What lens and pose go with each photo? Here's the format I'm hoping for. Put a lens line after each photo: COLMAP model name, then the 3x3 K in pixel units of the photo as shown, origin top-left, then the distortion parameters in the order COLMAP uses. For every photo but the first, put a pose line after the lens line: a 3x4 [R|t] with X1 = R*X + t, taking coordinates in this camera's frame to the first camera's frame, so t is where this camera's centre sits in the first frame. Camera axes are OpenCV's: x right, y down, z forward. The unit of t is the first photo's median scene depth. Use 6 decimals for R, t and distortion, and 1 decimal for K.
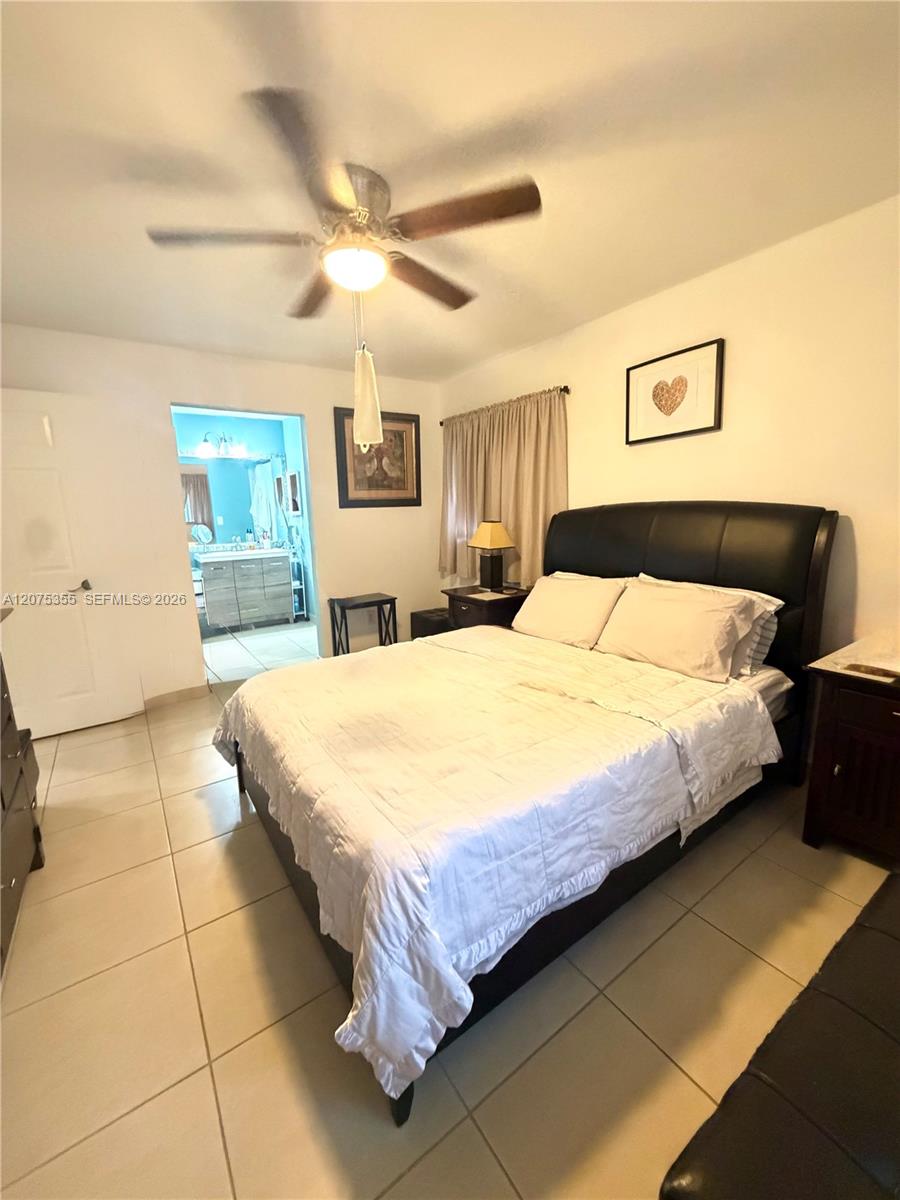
lens RADIAL K [[484.7, 0, 450.6], [0, 484.7, 596.3], [0, 0, 1]] dist [-0.002212, -0.000217]
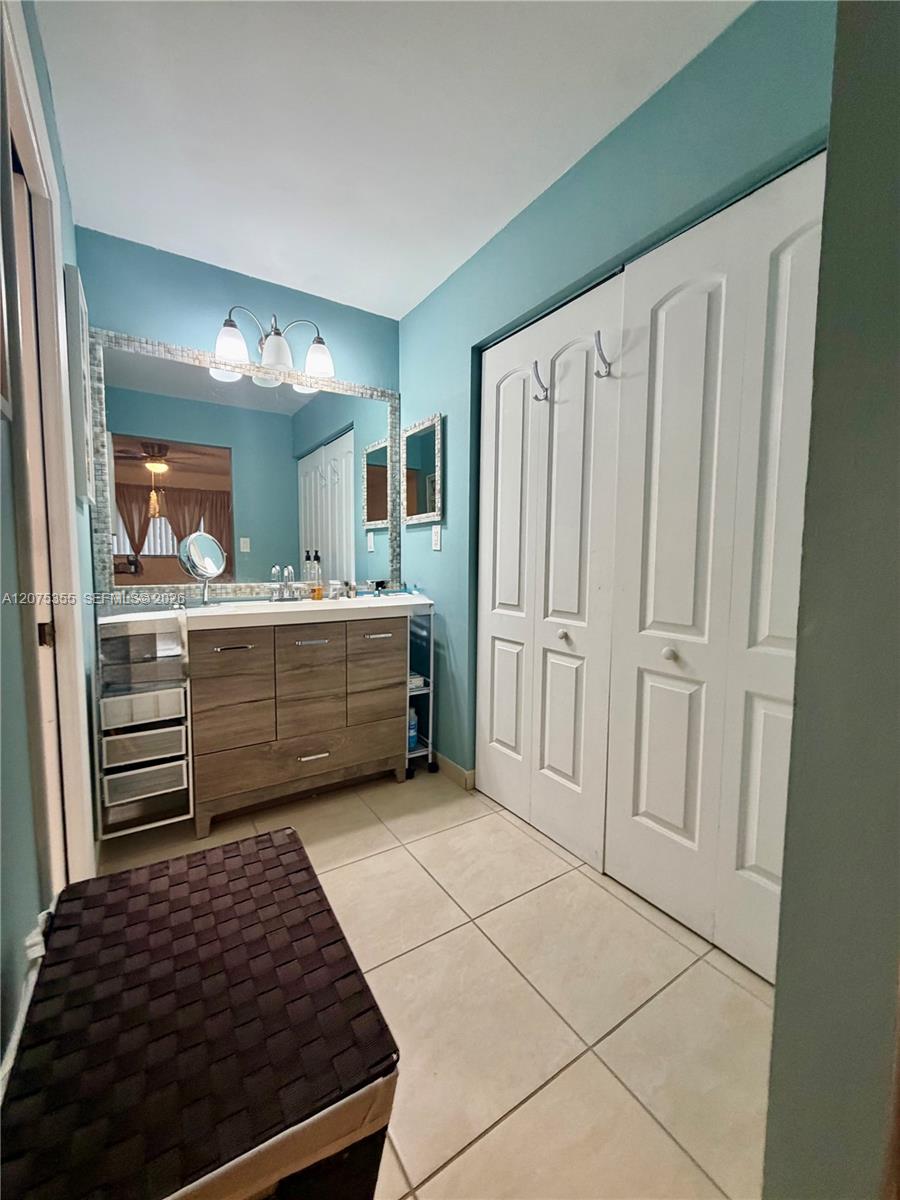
lens RADIAL K [[484.7, 0, 447.7], [0, 484.7, 600.6], [0, 0, 1]] dist [-0.002212, -0.000217]
pose [[0.998773, 0.033693, -0.036302, -0.278144], [-0.037287, 0.993946, -0.103350, -0.054343], [0.032600, 0.104577, 0.993982, 0.578102]]
